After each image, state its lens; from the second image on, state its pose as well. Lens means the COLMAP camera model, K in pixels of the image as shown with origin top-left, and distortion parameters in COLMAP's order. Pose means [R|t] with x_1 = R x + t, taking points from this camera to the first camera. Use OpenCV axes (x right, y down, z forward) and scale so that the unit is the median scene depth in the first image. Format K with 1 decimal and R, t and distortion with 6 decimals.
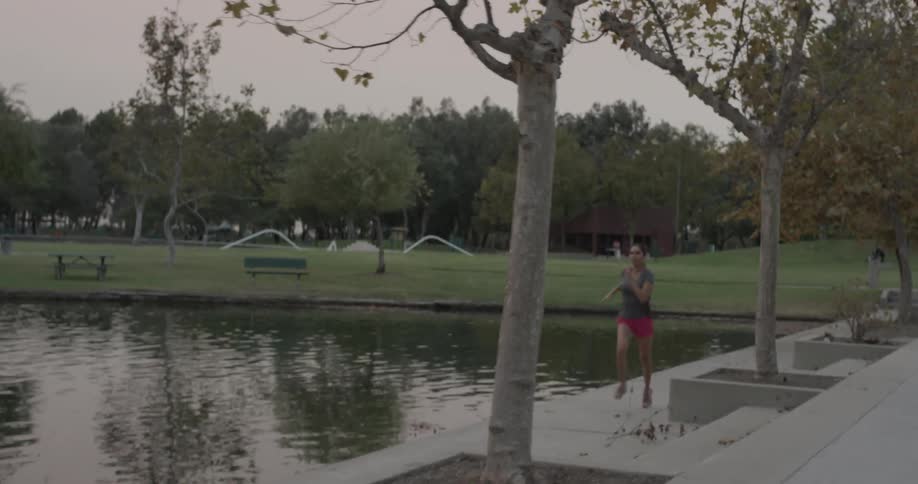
lens RADIAL K [[1271.0, 0, 462.7], [0, 1271.0, 242.8], [0, 0, 1]] dist [-0.072477, 0.000000]
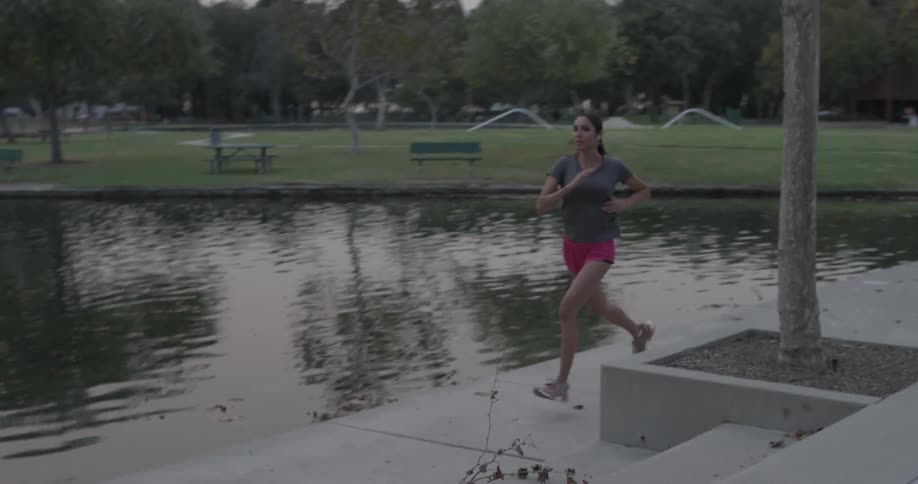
lens RADIAL K [[1271.0, 0, 457.3], [0, 1271.0, 242.4], [0, 0, 1]] dist [-0.072477, 0.000000]
pose [[0.971823, -0.015023, -0.235234, 0.063487], [0.037613, 0.995063, 0.091842, 0.000461], [0.232693, -0.098103, 0.967590, 0.125628]]
